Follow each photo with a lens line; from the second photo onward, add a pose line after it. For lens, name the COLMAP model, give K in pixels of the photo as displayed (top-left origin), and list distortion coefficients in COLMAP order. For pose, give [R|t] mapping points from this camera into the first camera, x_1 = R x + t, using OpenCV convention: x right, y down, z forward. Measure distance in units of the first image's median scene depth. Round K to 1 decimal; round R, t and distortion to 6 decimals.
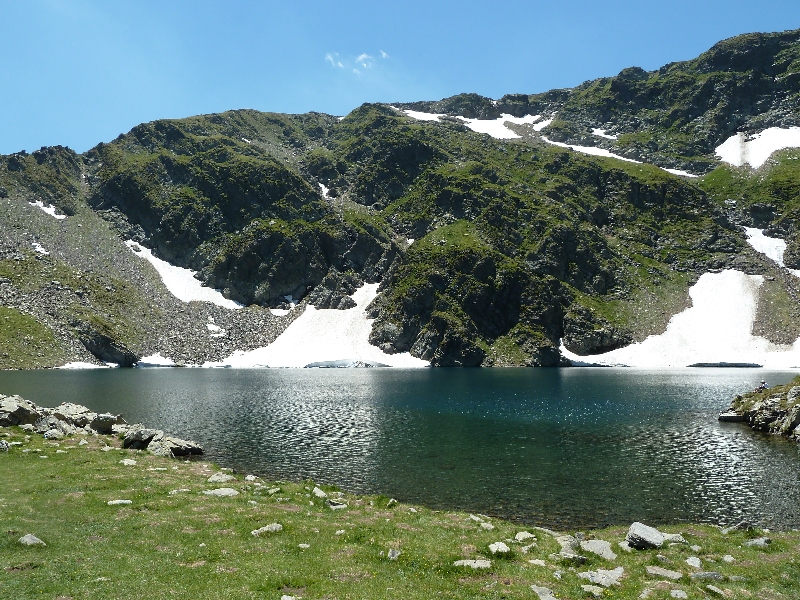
lens RADIAL K [[596.3, 0, 399.7], [0, 596.3, 312.1], [0, 0, 1]] dist [-0.029548, -0.007052]
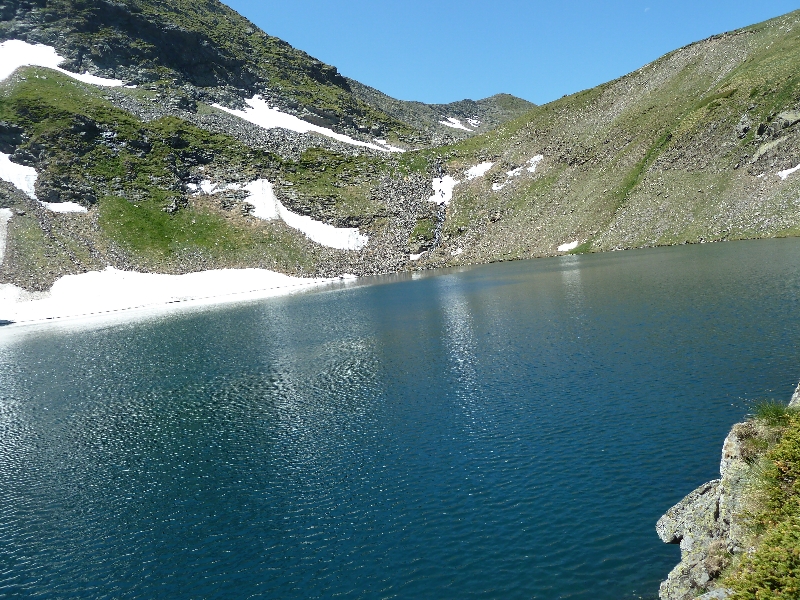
lens RADIAL K [[596.3, 0, 407.4], [0, 596.3, 308.5], [0, 0, 1]] dist [-0.029548, -0.007052]
pose [[0.447457, -0.117317, 0.886577, 0.113173], [0.040740, 0.993003, 0.110838, 0.006458], [-0.893377, -0.013476, 0.449105, 0.129257]]
